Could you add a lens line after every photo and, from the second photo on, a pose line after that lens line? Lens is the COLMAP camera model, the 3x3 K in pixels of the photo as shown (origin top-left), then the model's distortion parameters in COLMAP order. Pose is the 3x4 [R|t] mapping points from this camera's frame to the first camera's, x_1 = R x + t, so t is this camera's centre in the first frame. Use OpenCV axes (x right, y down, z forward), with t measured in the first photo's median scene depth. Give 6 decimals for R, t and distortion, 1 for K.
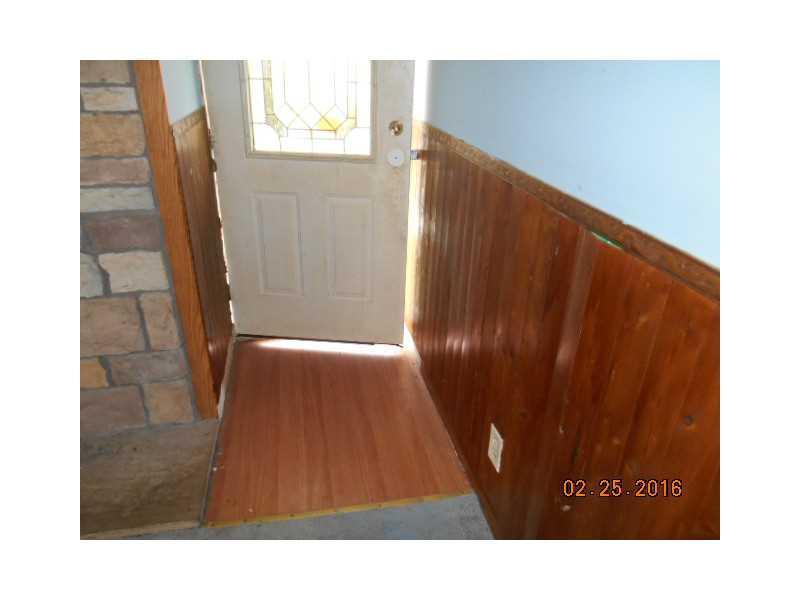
lens RADIAL K [[500.4, 0, 400.0], [0, 500.4, 300.0], [0, 0, 1]] dist [0.001476, 0.000227]
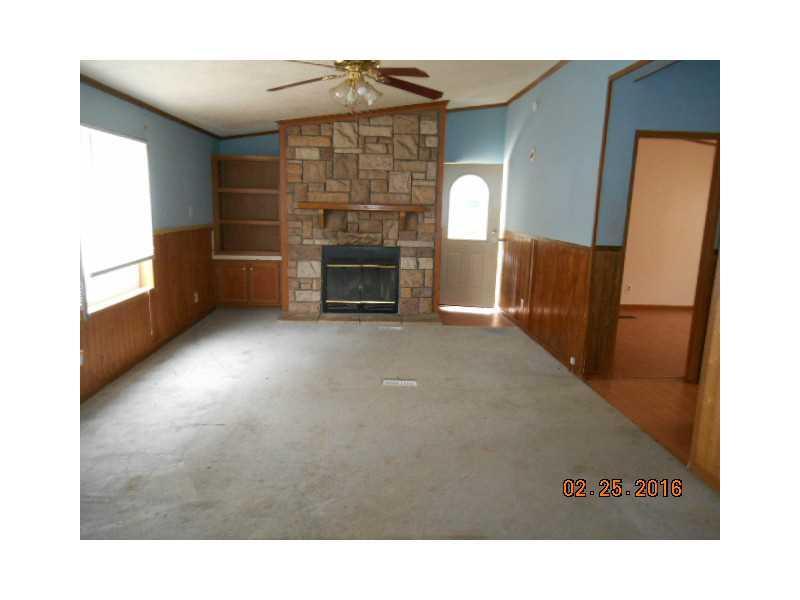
lens RADIAL K [[500.4, 0, 400.0], [0, 500.4, 300.0], [0, 0, 1]] dist [0.001476, 0.000227]
pose [[0.987990, 0.025217, -0.152444, -0.098724], [-0.063213, 0.966217, -0.249858, 0.848816], [0.140993, 0.256493, 0.956207, -1.867333]]
